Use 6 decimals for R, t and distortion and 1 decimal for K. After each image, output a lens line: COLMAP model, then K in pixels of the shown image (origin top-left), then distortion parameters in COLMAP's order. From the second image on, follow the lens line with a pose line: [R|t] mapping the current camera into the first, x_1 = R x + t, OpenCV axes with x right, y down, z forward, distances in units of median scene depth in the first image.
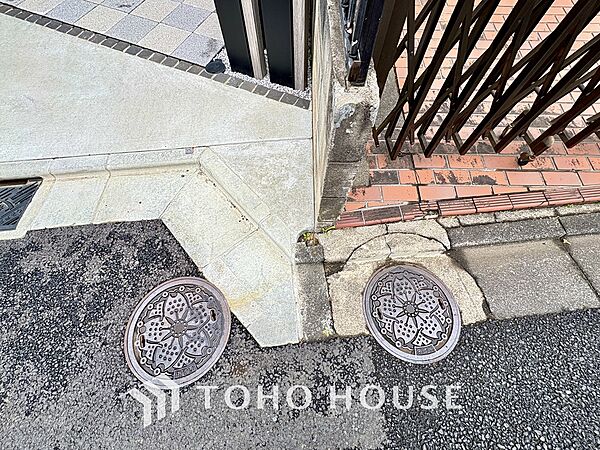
lens RADIAL K [[238.8, 0, 300.5], [0, 238.8, 225.2], [0, 0, 1]] dist [0.000376, -0.000356]
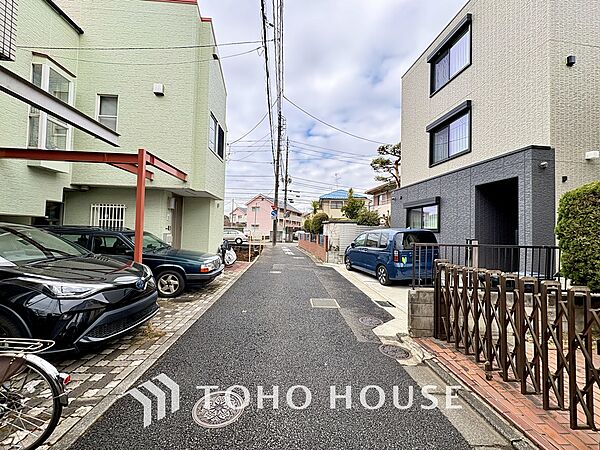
lens RADIAL K [[238.8, 0, 300.5], [0, 238.8, 225.2], [0, 0, 1]] dist [0.000376, -0.000356]
pose [[-0.040169, -0.025912, -0.998857, 3.145426], [-0.907787, 0.418647, 0.025646, 0.597477], [0.417504, 0.907779, -0.040339, -0.762847]]
